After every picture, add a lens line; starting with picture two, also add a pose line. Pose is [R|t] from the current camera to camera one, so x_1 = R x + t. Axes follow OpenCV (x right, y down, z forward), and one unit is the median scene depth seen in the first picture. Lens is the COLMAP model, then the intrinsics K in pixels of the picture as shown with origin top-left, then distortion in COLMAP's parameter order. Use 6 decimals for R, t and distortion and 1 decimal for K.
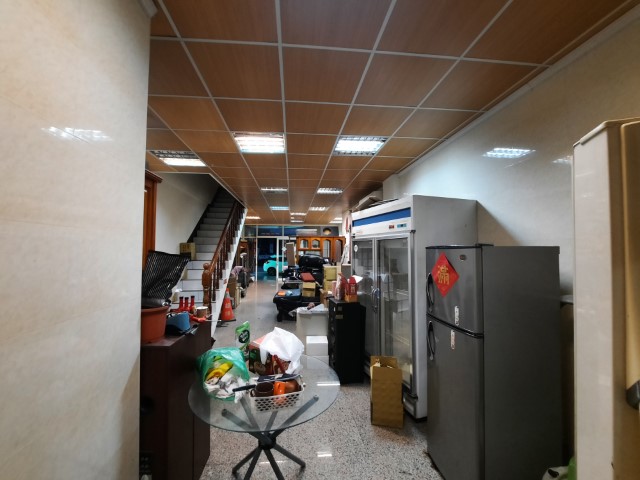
lens RADIAL K [[252.9, 0, 320.0], [0, 252.9, 240.0], [0, 0, 1]] dist [0.000024, -0.007382]
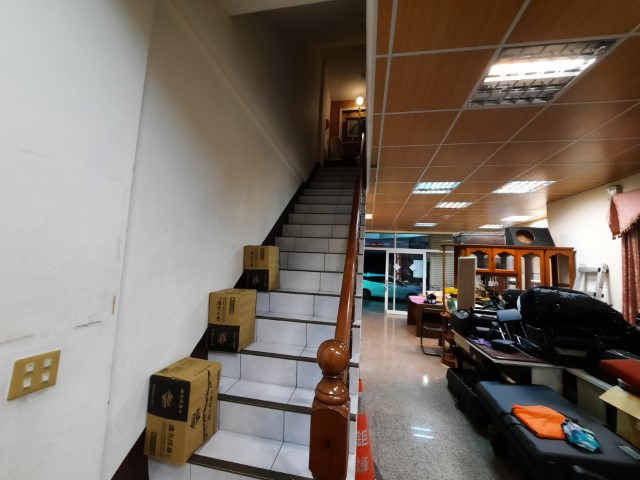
lens RADIAL K [[252.9, 0, 320.0], [0, 252.9, 240.0], [0, 0, 1]] dist [0.000024, -0.007382]
pose [[0.959965, 0.018711, -0.279493, -0.251037], [-0.036483, 0.997619, -0.058521, 0.017352], [0.277732, 0.066375, 0.958363, 0.496607]]
